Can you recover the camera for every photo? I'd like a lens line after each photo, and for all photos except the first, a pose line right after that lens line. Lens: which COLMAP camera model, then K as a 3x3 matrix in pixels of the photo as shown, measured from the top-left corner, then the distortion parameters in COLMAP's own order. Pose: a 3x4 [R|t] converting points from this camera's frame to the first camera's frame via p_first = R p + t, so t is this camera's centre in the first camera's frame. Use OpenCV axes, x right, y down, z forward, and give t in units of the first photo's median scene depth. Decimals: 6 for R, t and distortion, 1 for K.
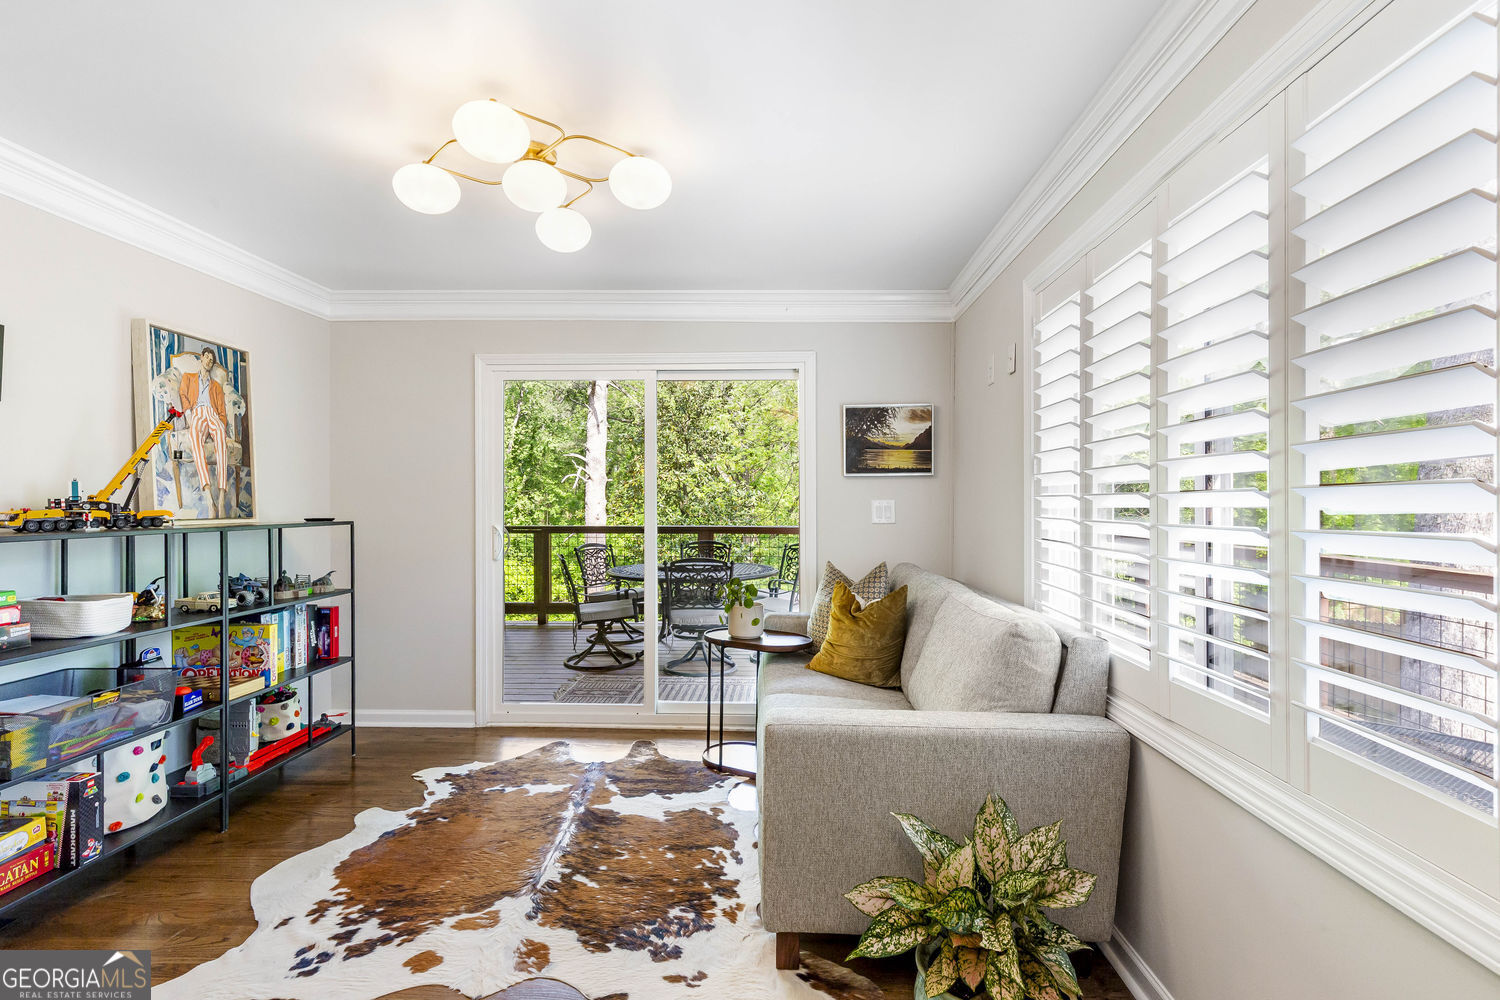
lens RADIAL K [[698.6, 0, 750.0], [0, 698.6, 500.0], [0, 0, 1]] dist [0.000903, 0.000118]
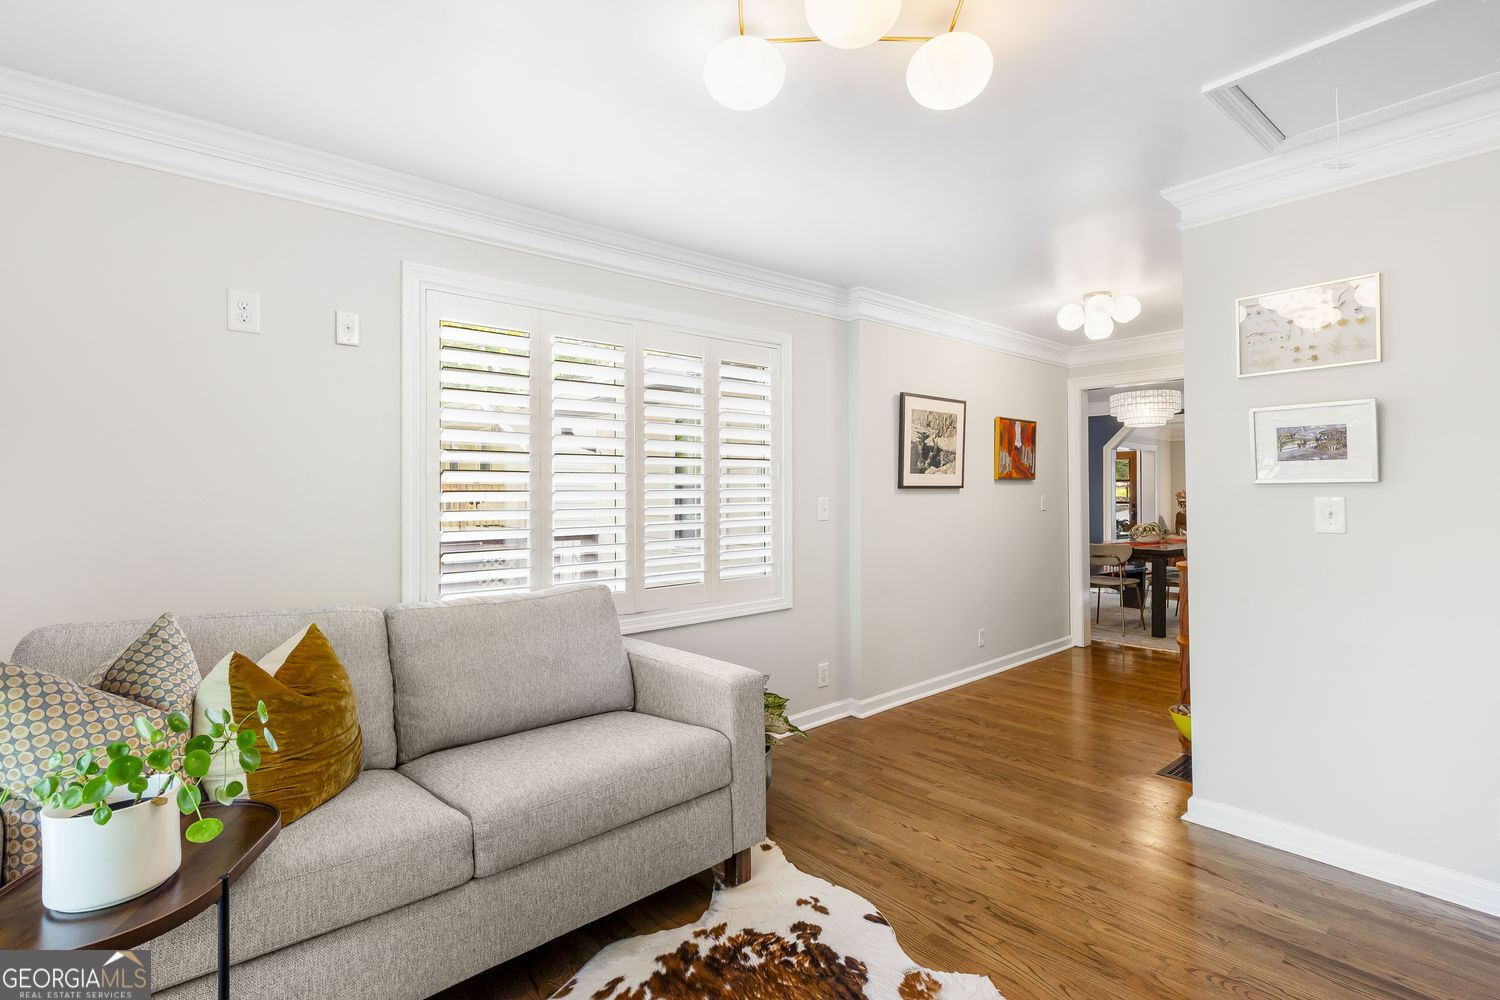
lens RADIAL K [[705.3, 0, 750.1], [0, 705.3, 482.1], [0, 0, 1]] dist [0.001575, -0.000015]
pose [[-0.676751, 0.016906, 0.736018, -0.567531], [0.004882, 0.999817, -0.018476, 0.003443], [-0.736196, -0.008910, -0.676710, 1.192667]]
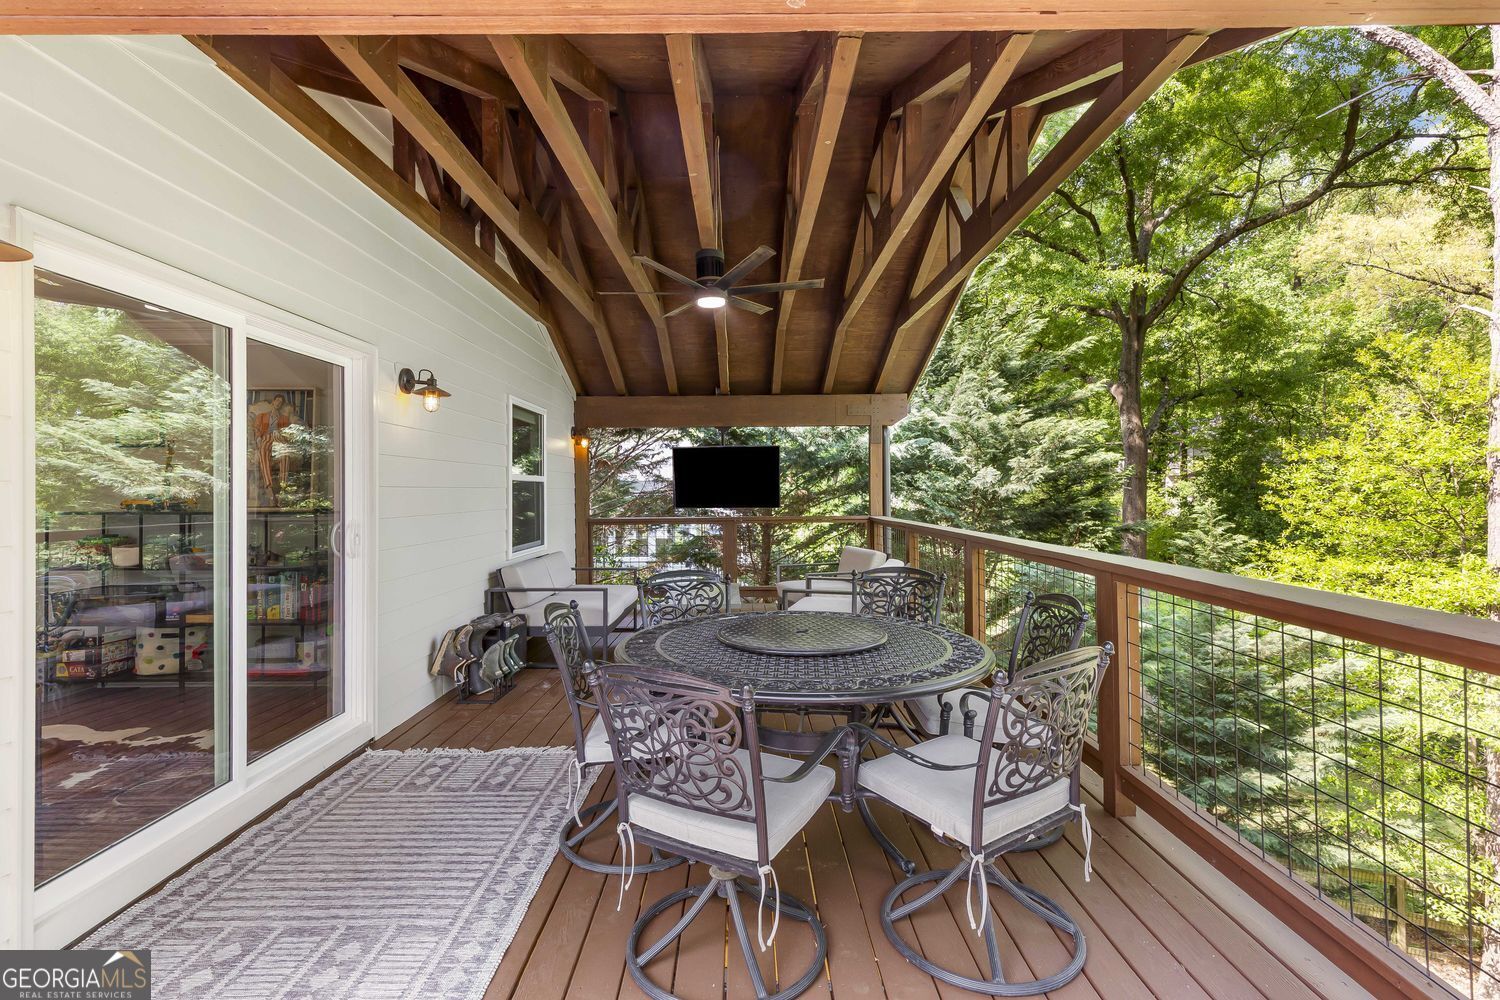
lens RADIAL K [[688.7, 0, 750.0], [0, 688.7, 500.0], [0, 0, 1]] dist [0.009674, -0.000086]
pose [[0.044949, 0.013530, -0.998898, 0.810735], [0.004241, 0.999897, 0.013734, -0.005272], [0.998980, -0.004853, 0.044887, 2.054933]]
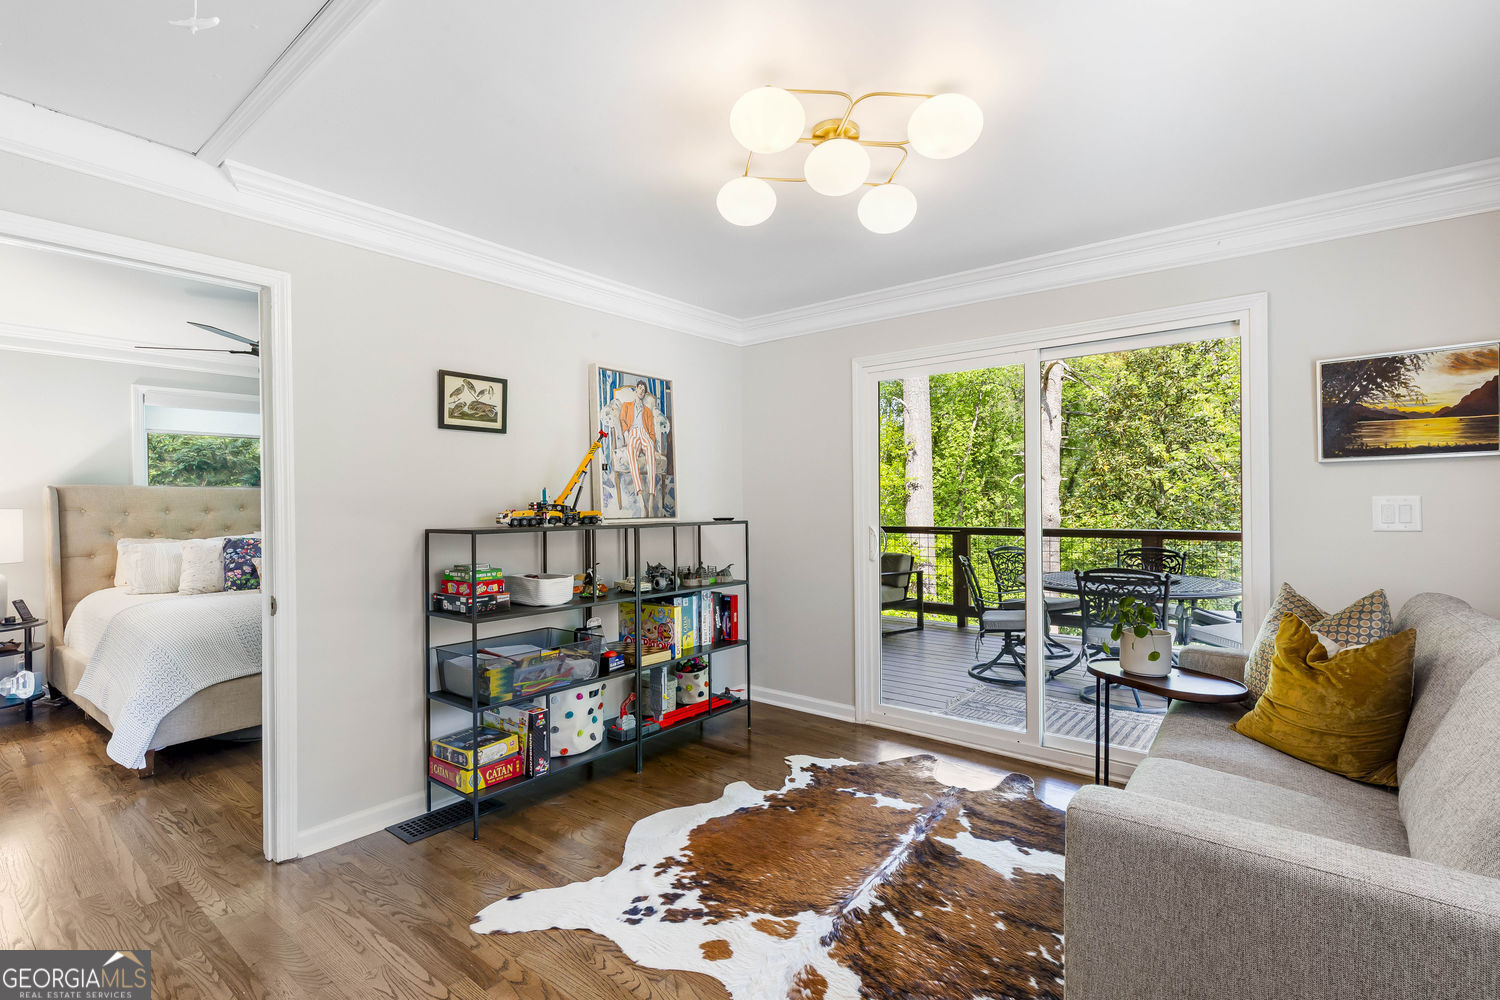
lens RADIAL K [[682.1, 0, 758.7], [0, 682.1, 505.4], [0, 0, 1]] dist [0.016531, -0.008940]
pose [[0.804236, -0.004607, -0.594292, 0.121705], [0.008282, 0.999960, 0.003457, 0.002445], [0.594252, -0.007702, 0.804242, 0.151301]]
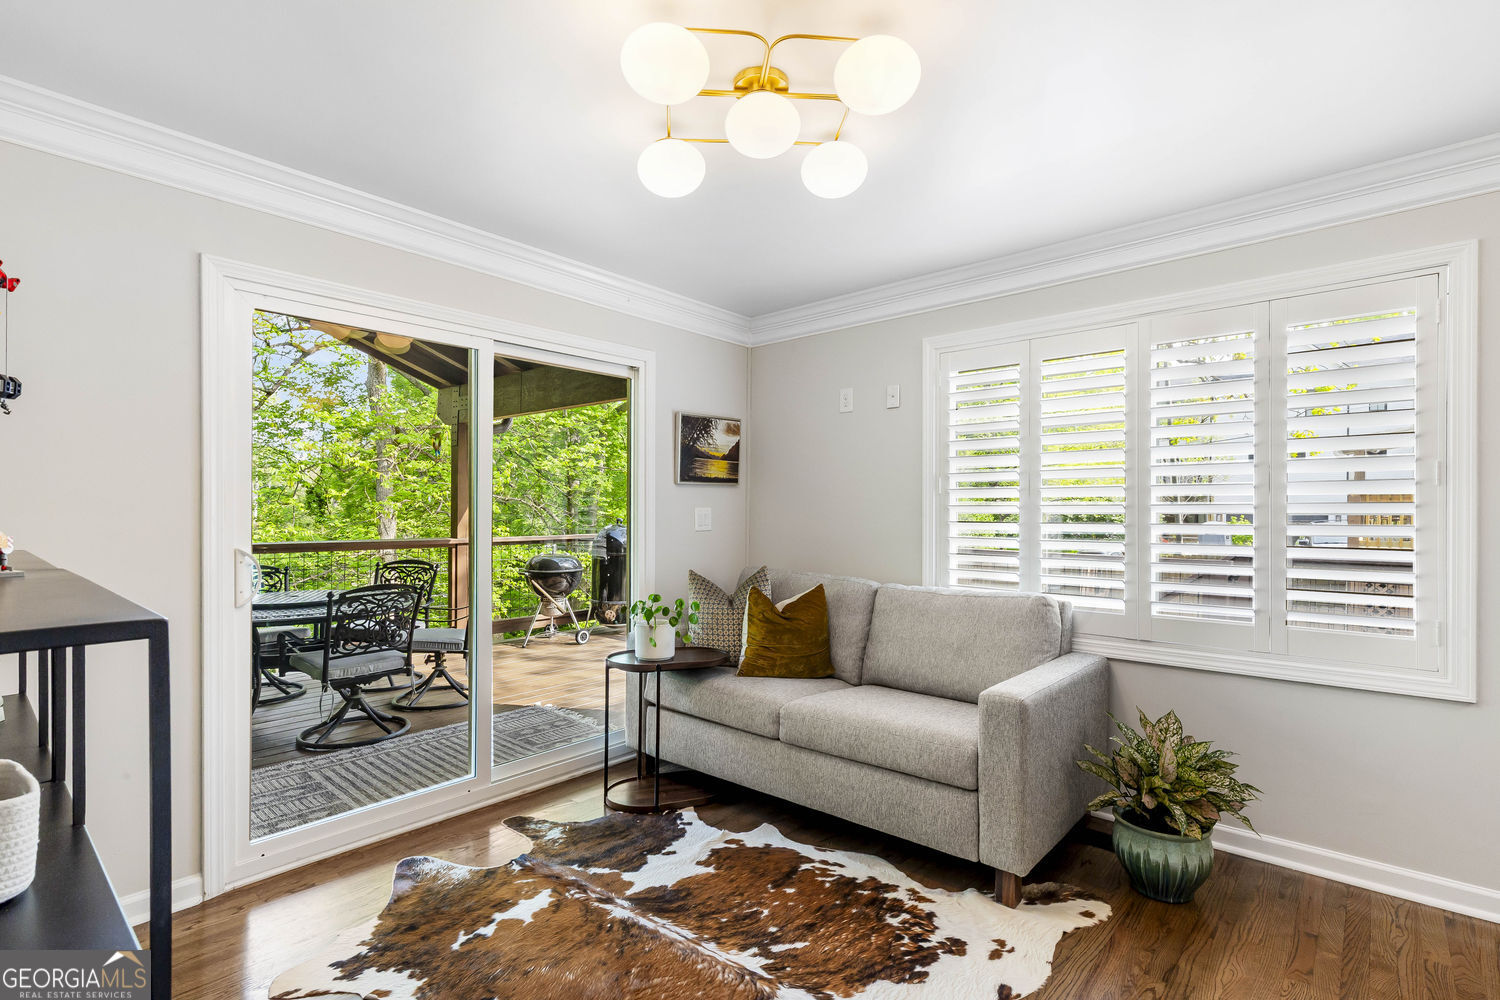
lens RADIAL K [[707.8, 0, 745.7], [0, 707.8, 501.9], [0, 0, 1]] dist [0.004336, -0.000347]
pose [[0.636899, 0.009484, 0.770889, -0.760154], [-0.002216, 0.999943, -0.010471, 0.002597], [-0.770944, 0.004961, 0.636884, 0.381559]]
